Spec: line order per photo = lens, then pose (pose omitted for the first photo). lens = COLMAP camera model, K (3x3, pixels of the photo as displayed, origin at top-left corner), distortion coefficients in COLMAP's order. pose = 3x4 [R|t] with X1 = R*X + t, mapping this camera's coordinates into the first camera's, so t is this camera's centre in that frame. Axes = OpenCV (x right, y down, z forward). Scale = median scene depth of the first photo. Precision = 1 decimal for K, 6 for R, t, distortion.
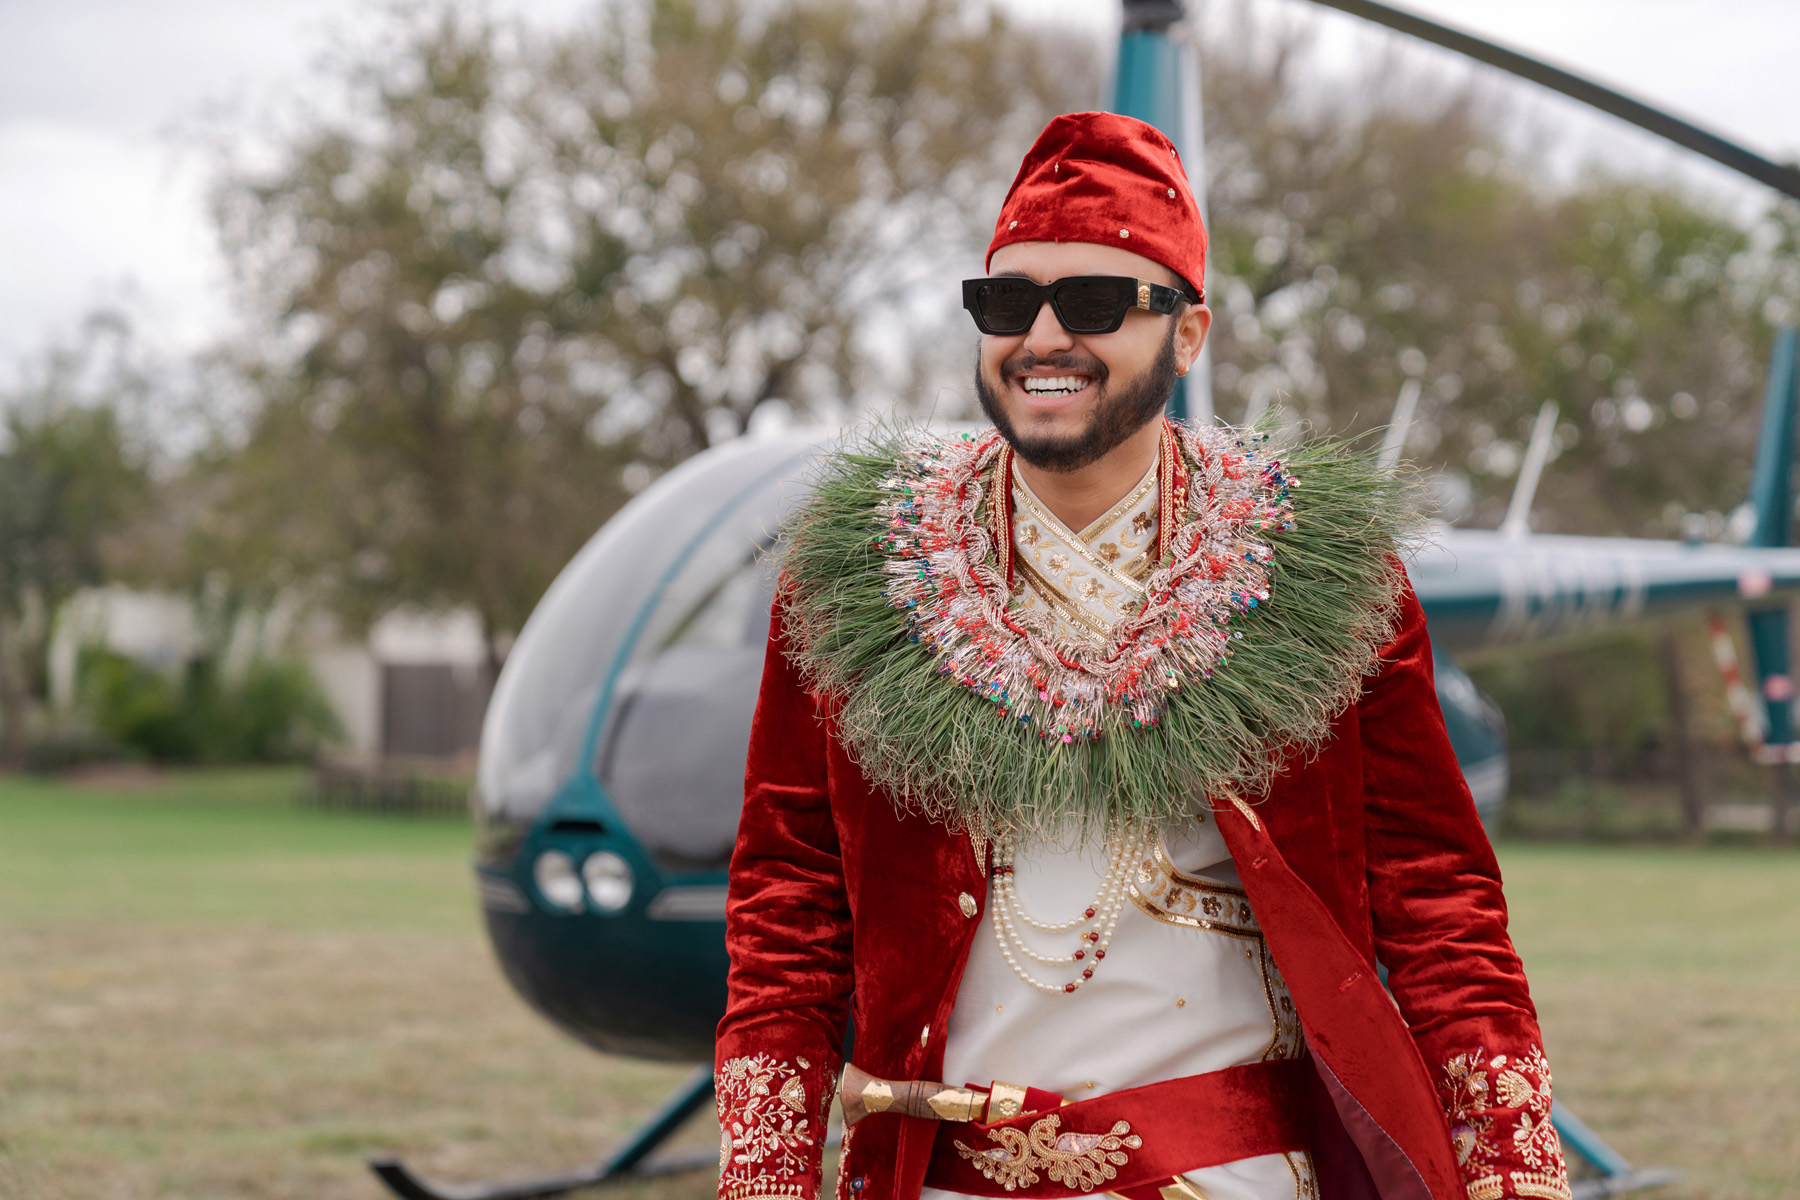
lens RADIAL K [[3568.1, 0, 900.4], [0, 3568.1, 603.3], [0, 0, 1]] dist [-0.005951, 0.000000]
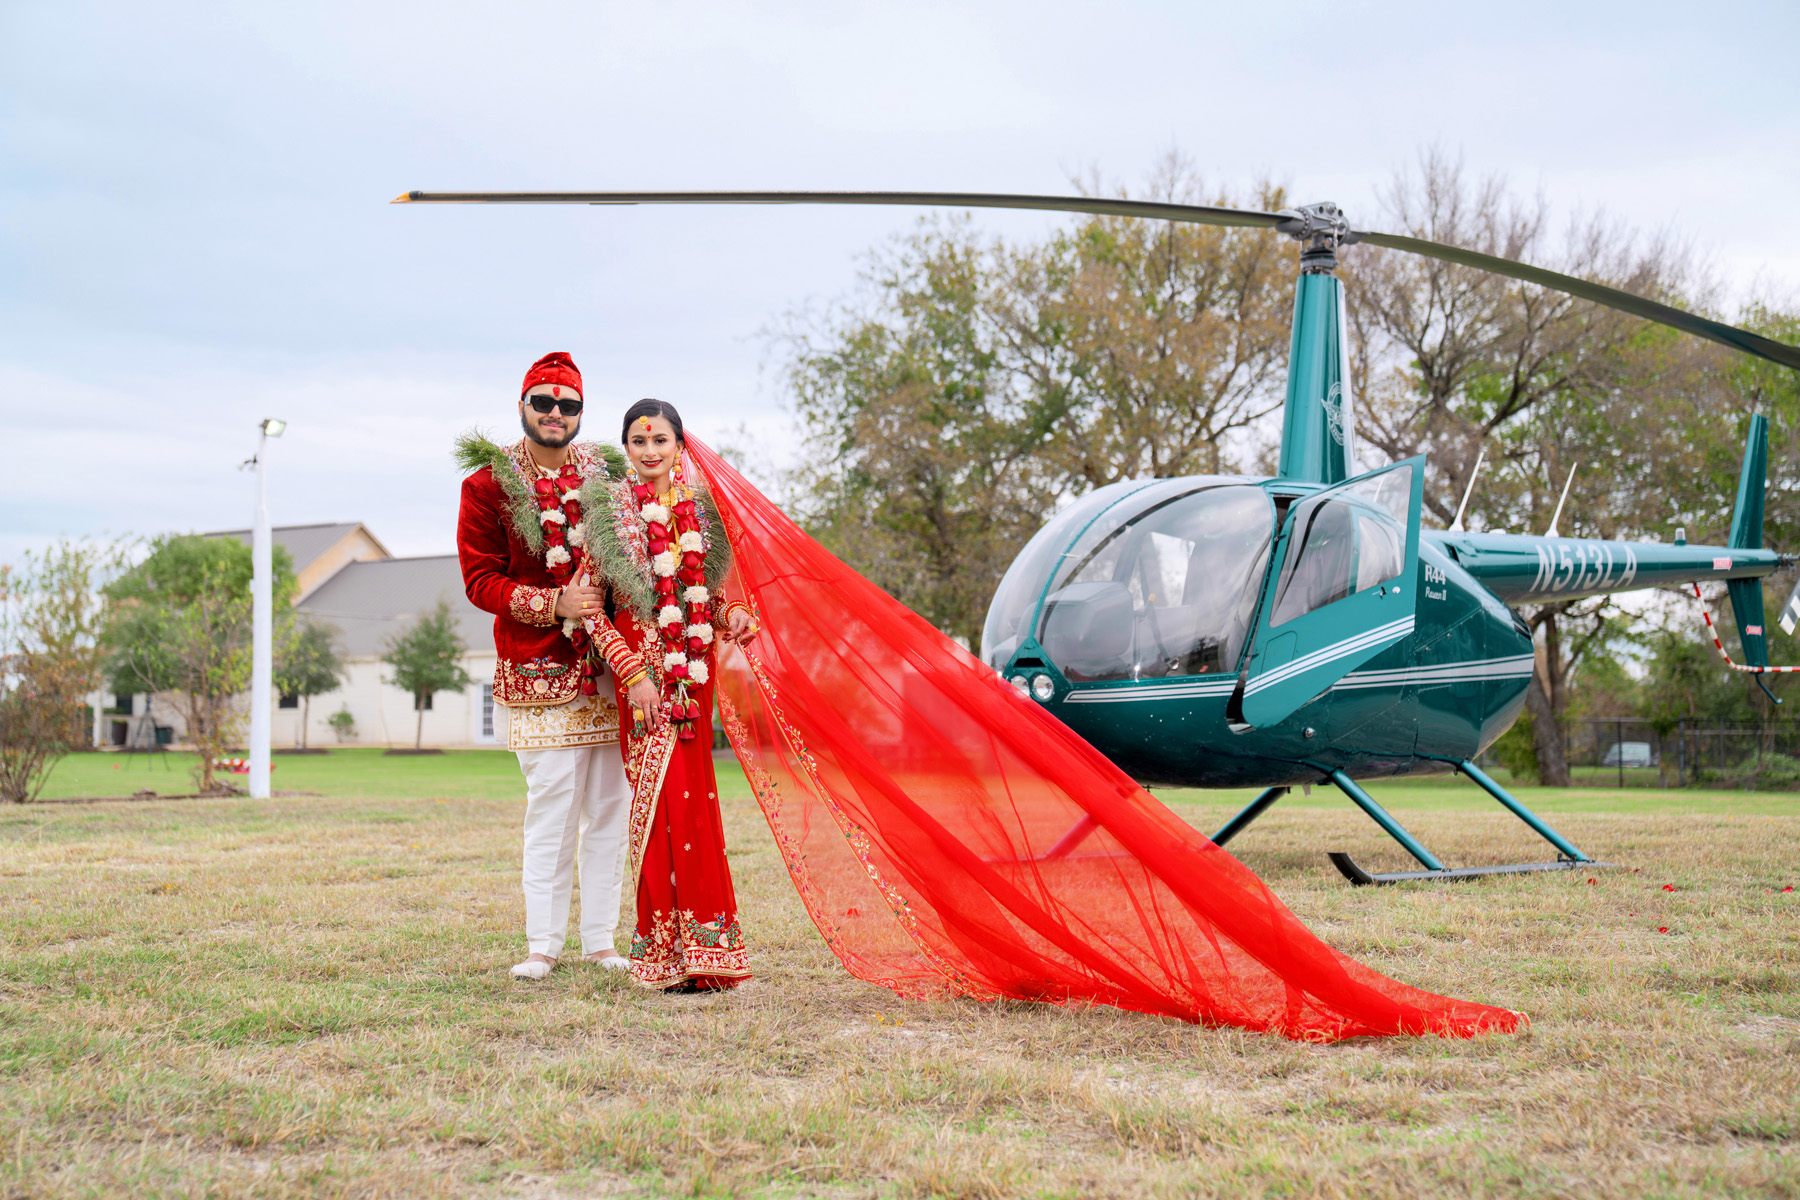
lens RADIAL K [[2670.0, 0, 893.6], [0, 2670.0, 597.6], [0, 0, 1]] dist [0.285989, 0.000000]
pose [[0.989200, -0.021219, -0.145027, 0.012824], [0.017774, 0.999529, -0.025014, 0.012377], [0.145489, 0.022166, 0.989112, -0.122717]]
